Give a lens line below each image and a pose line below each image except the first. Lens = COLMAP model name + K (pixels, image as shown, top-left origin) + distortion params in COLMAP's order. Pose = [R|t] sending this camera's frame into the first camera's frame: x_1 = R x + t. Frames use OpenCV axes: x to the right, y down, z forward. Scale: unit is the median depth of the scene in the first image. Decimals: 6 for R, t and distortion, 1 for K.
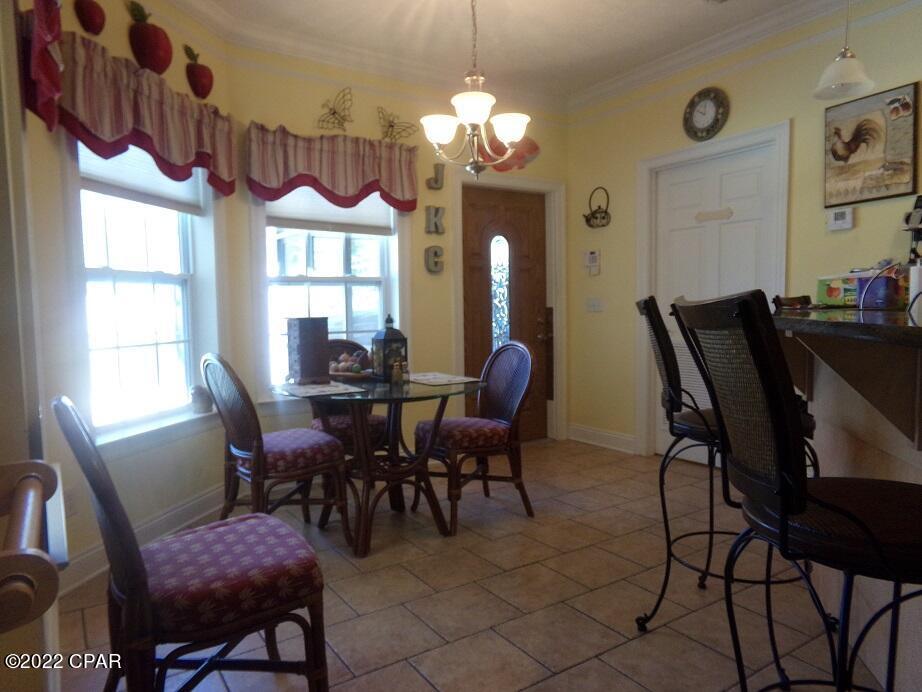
lens RADIAL K [[614.3, 0, 459.2], [0, 614.3, 347.1], [0, 0, 1]] dist [0.005255, 0.004411]
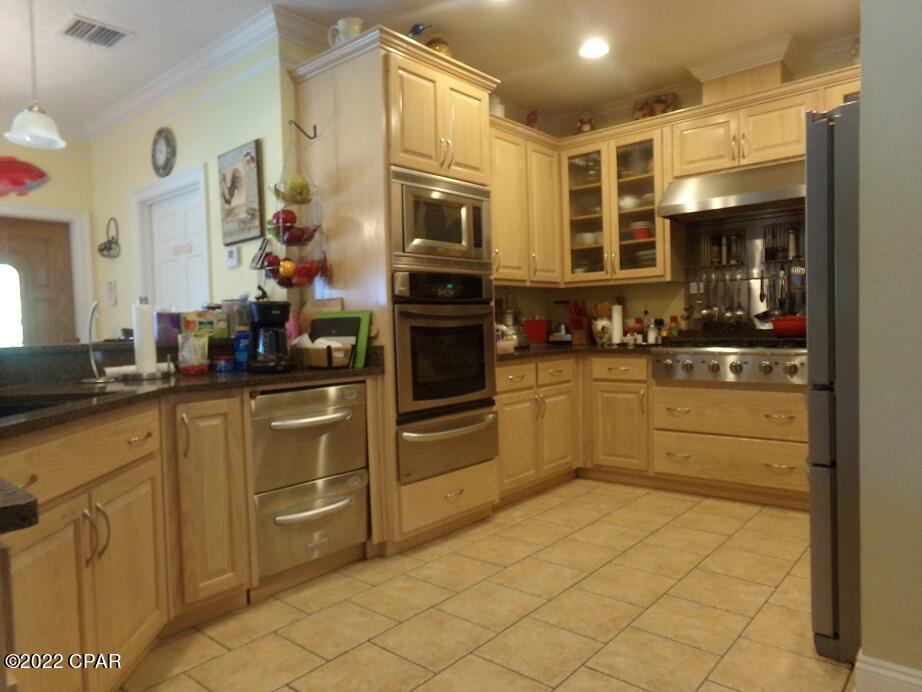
lens RADIAL K [[628.9, 0, 458.2], [0, 628.9, 346.1], [0, 0, 1]] dist [0.007887, 0.003659]
pose [[0.964277, -0.022759, 0.263915, 0.710637], [0.032967, 0.998867, -0.034314, 0.001076], [-0.262835, 0.041788, 0.963935, -0.173005]]
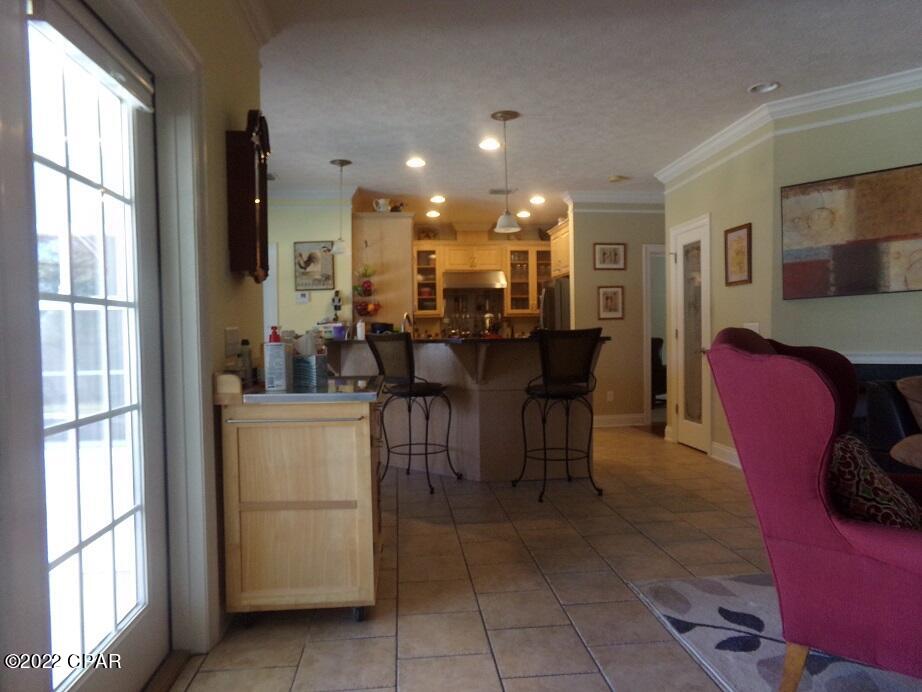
lens RADIAL K [[628.9, 0, 458.2], [0, 628.9, 346.1], [0, 0, 1]] dist [0.007887, 0.003659]
pose [[0.474349, -0.011113, 0.880267, -0.986461], [0.074727, 0.996820, -0.027683, 0.051245], [-0.877160, 0.078911, 0.473671, -0.431445]]
